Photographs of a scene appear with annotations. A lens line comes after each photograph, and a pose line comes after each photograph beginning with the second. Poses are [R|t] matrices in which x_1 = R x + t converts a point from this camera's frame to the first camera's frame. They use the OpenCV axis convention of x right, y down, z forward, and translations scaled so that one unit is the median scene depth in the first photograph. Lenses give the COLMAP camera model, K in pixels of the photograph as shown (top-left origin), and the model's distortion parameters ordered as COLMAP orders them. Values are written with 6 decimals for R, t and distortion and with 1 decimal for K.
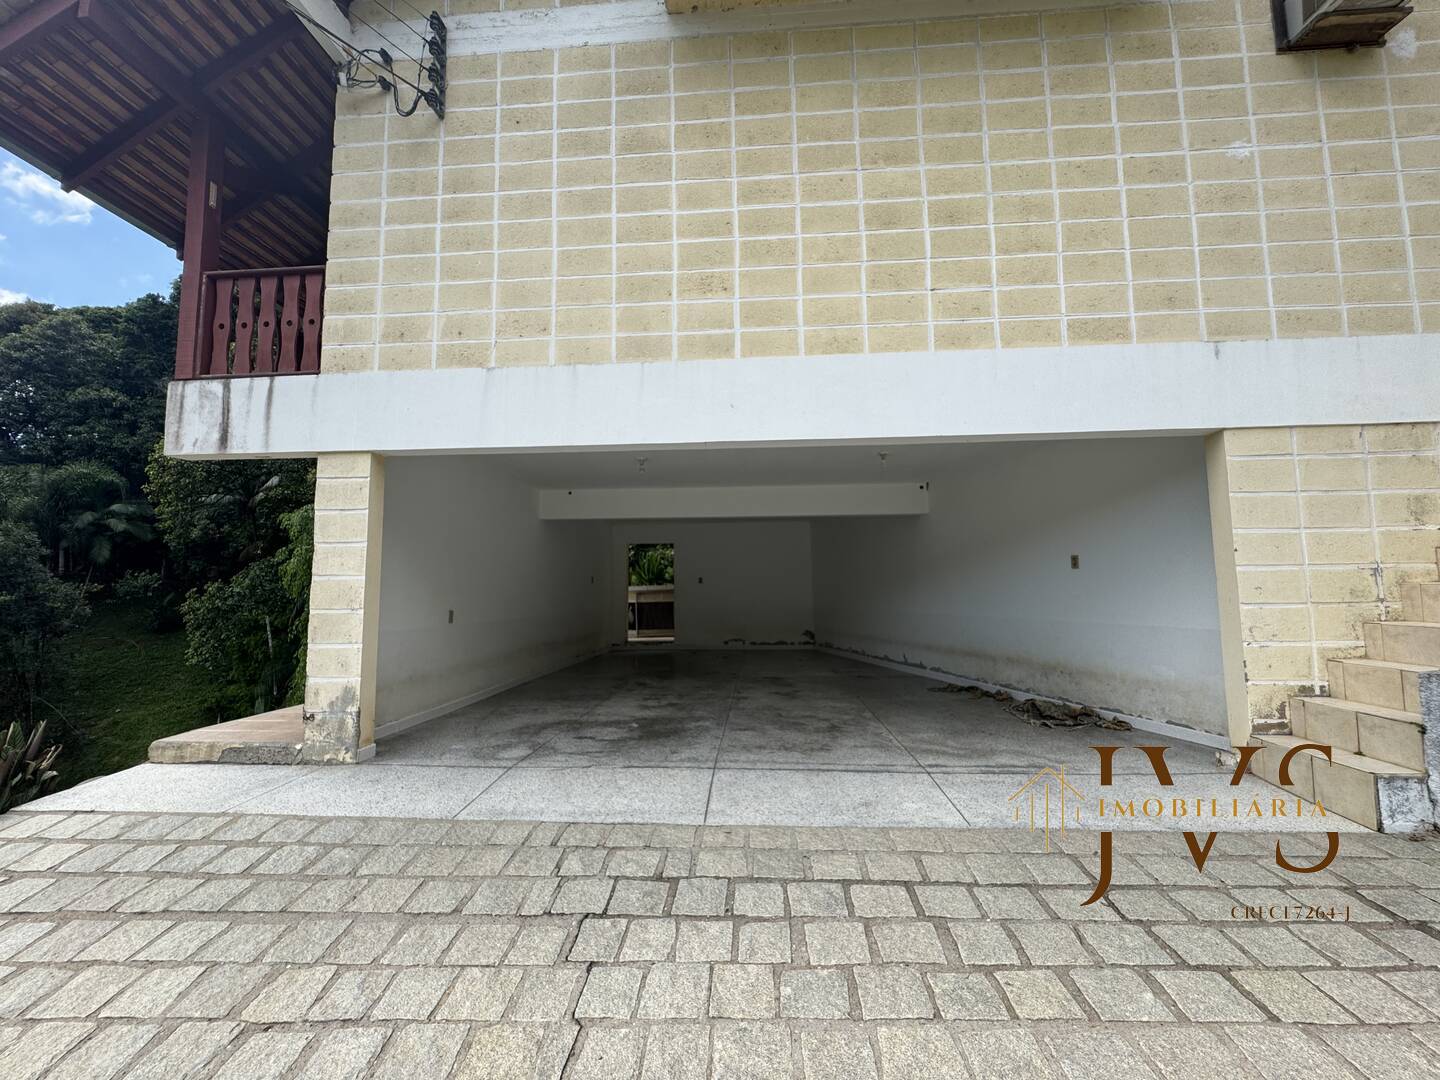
lens RADIAL K [[582.0, 0, 719.9], [0, 582.0, 544.5], [0, 0, 1]] dist [-0.000761, -0.000117]
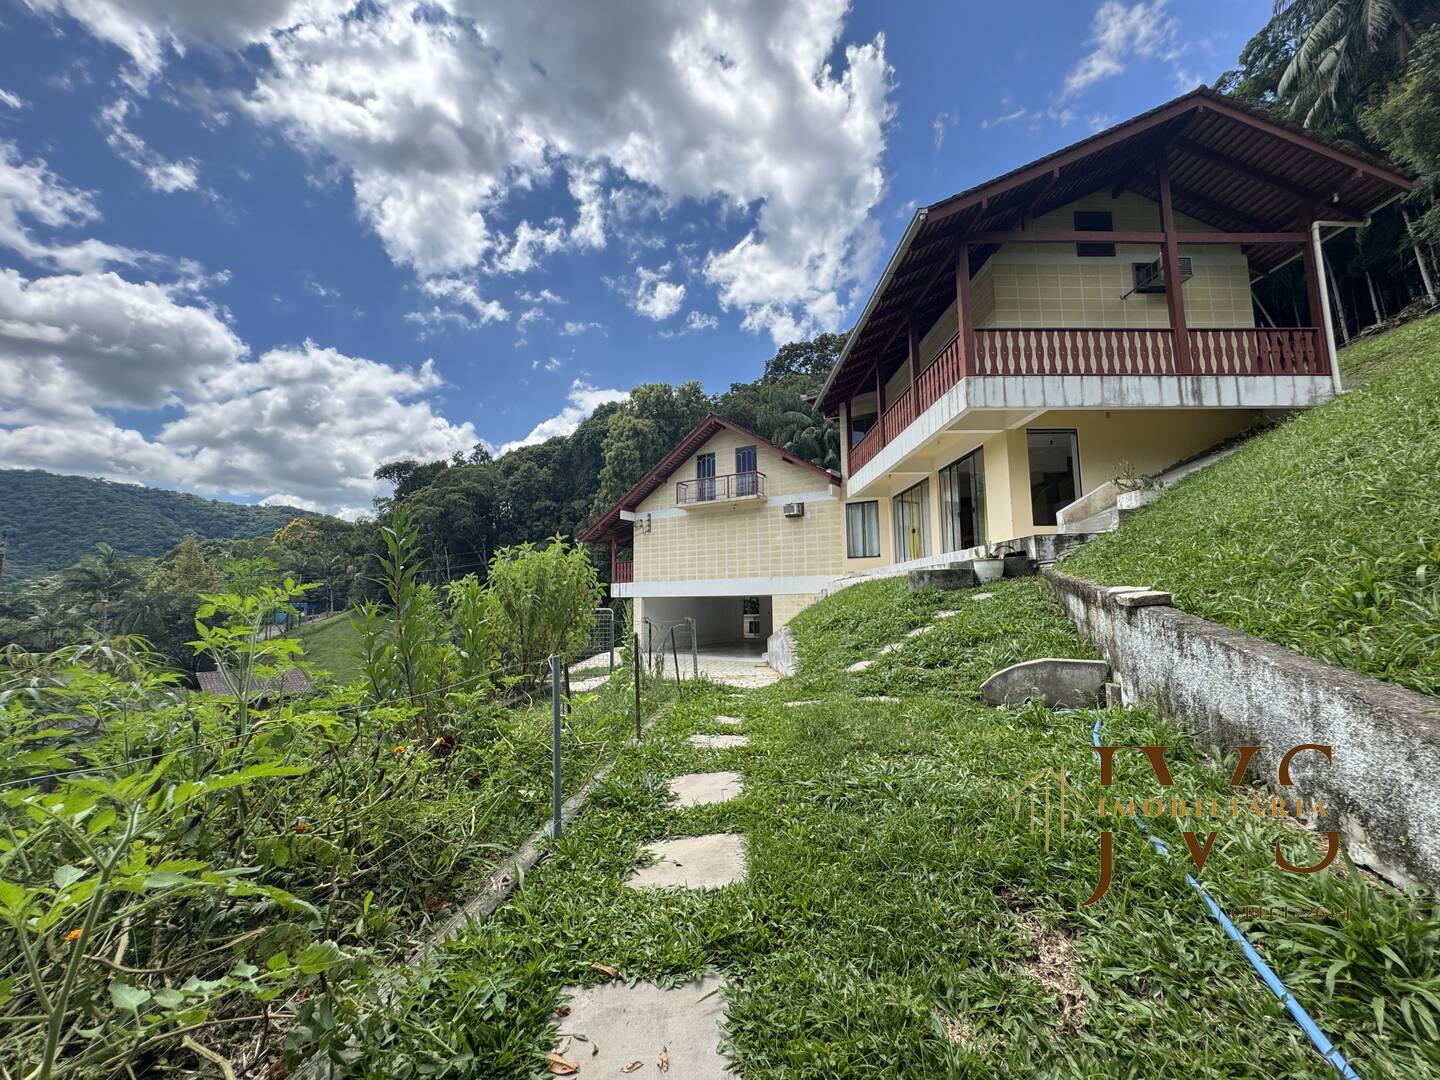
lens RADIAL K [[582.0, 0, 717.7], [0, 582.0, 540.8], [0, 0, 1]] dist [-0.000761, -0.000117]
pose [[0.882845, -0.053673, -0.466587, 2.600774], [0.045094, 0.998546, -0.029541, -0.491268], [0.467495, 0.005040, 0.883982, -3.487743]]
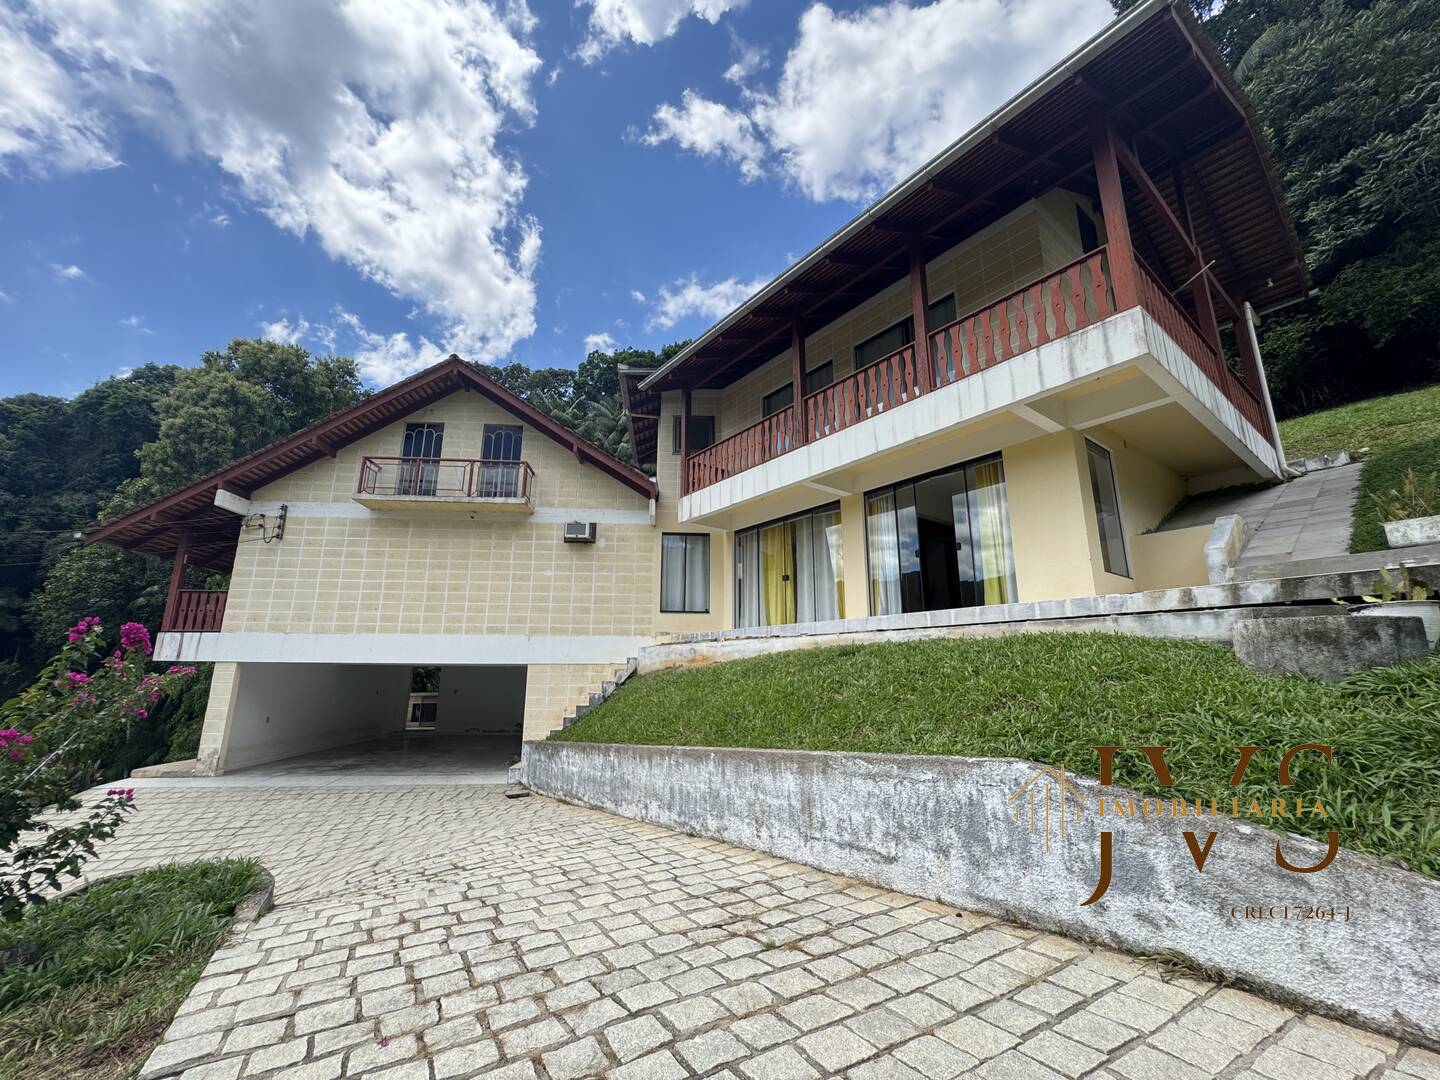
lens RADIAL K [[582.0, 0, 717.6], [0, 582.0, 543.4], [0, 0, 1]] dist [-0.000761, -0.000117]
pose [[0.989577, 0.043728, 0.137204, 1.273869], [-0.024303, 0.989828, -0.140181, -0.384620], [-0.141938, 0.135385, 0.980574, -2.138339]]
